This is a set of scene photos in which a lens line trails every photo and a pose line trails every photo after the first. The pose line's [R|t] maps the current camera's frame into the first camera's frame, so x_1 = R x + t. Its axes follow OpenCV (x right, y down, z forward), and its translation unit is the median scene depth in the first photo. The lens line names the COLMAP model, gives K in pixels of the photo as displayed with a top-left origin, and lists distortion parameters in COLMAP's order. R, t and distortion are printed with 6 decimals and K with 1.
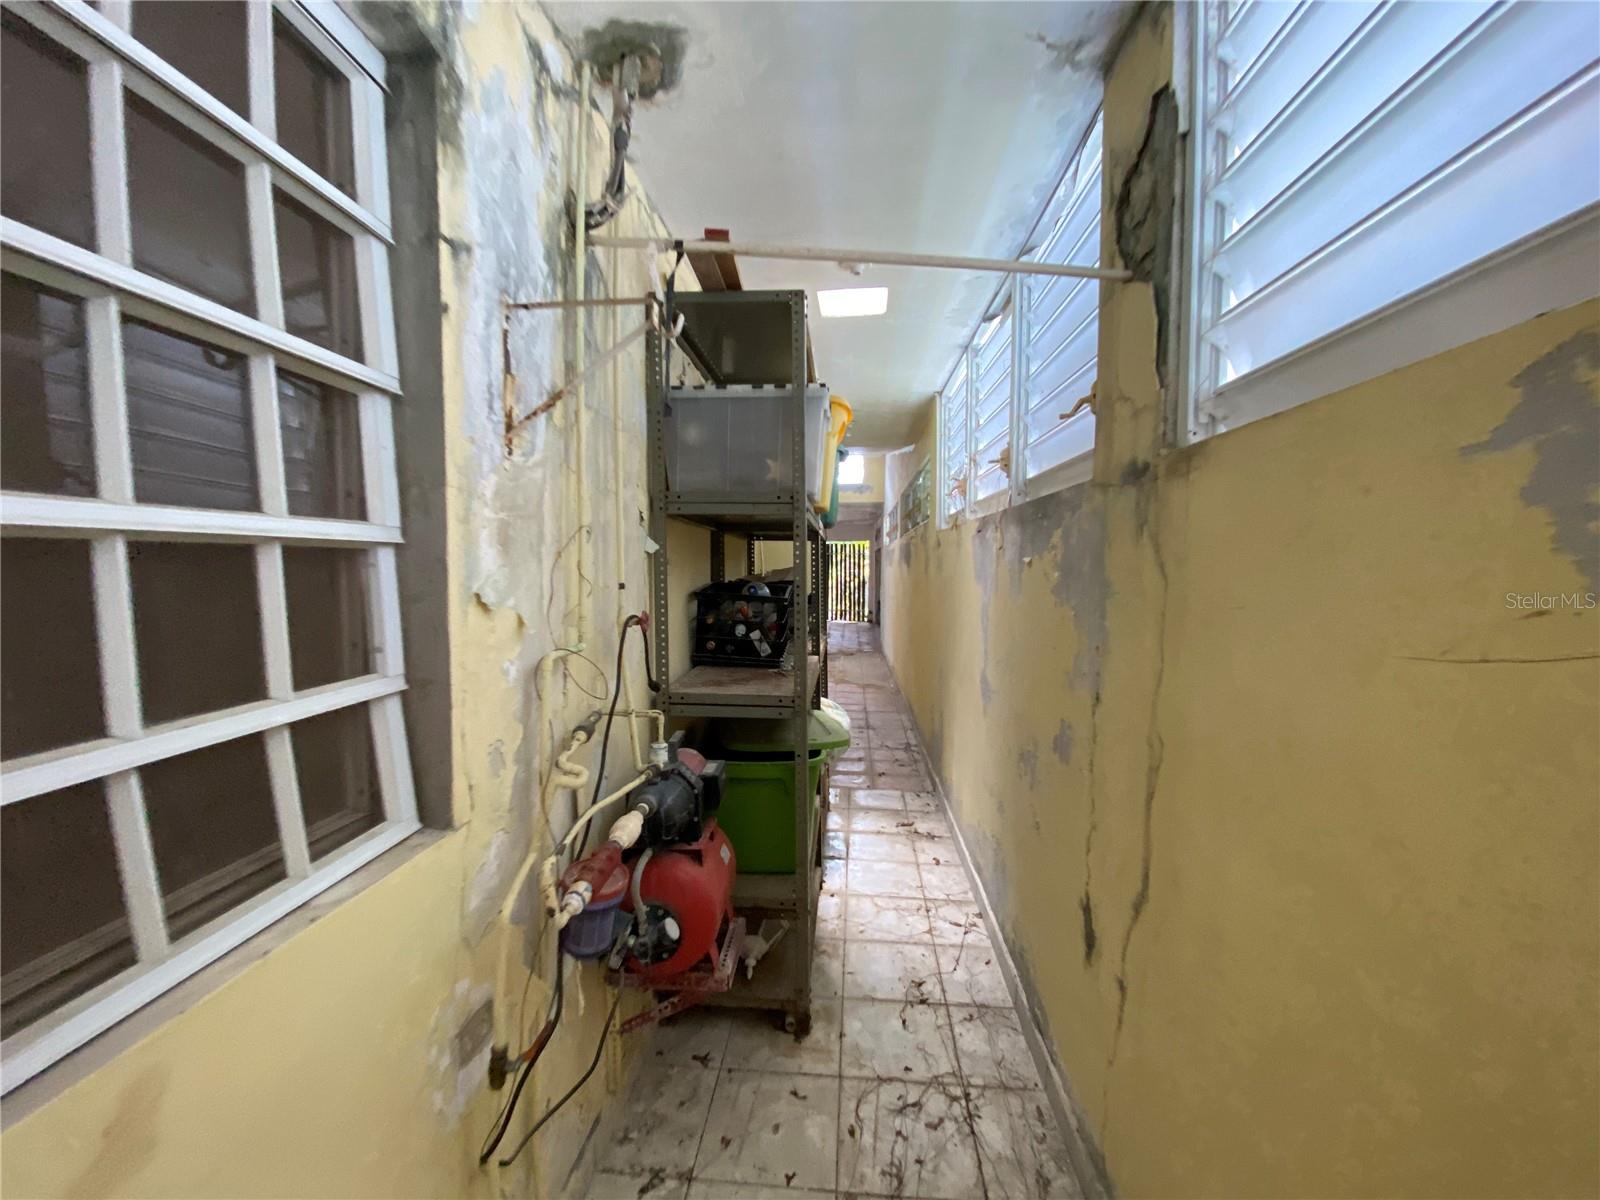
lens RADIAL K [[639.3, 0, 802.5], [0, 639.3, 601.6], [0, 0, 1]] dist [0.041487, -0.040480]
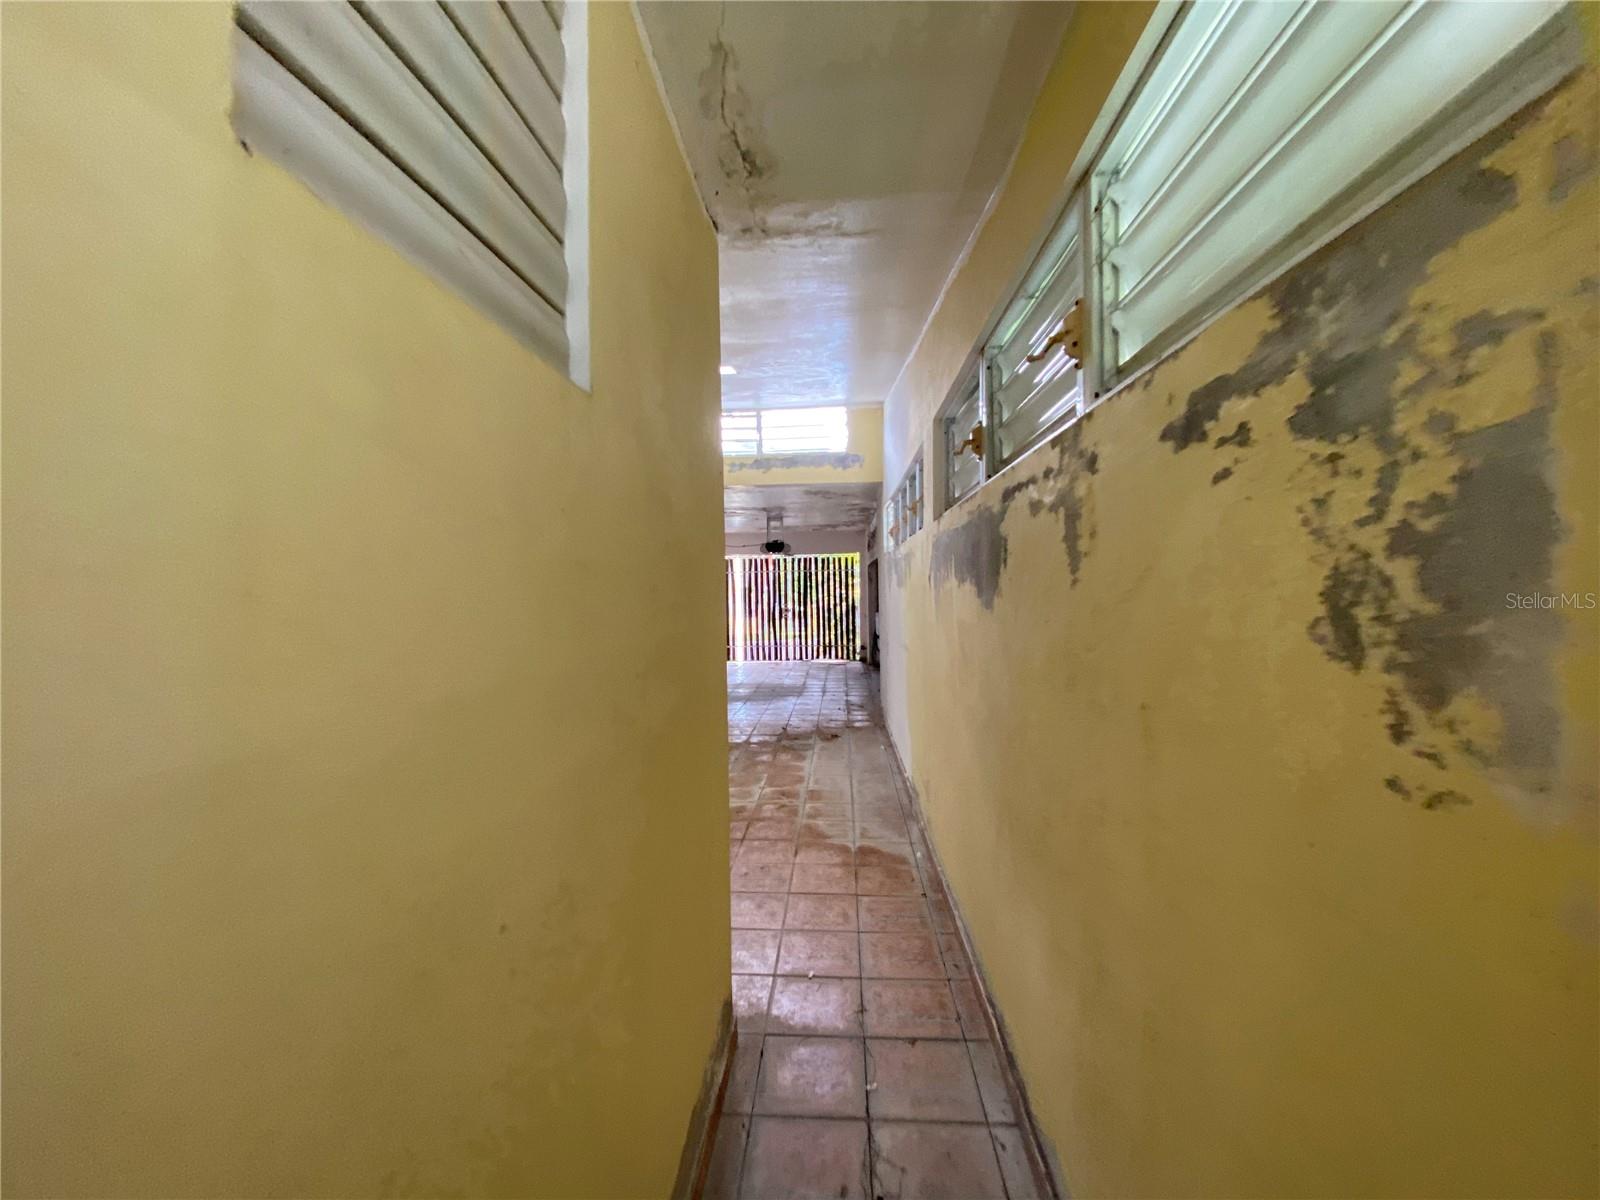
lens RADIAL K [[636.9, 0, 800.0], [0, 636.9, 600.0], [0, 0, 1]] dist [0.027345, -0.022744]
pose [[0.999726, -0.021297, 0.009663, 0.146609], [0.021609, 0.999210, -0.033363, -0.089322], [-0.008944, 0.033562, 0.999397, 1.440560]]
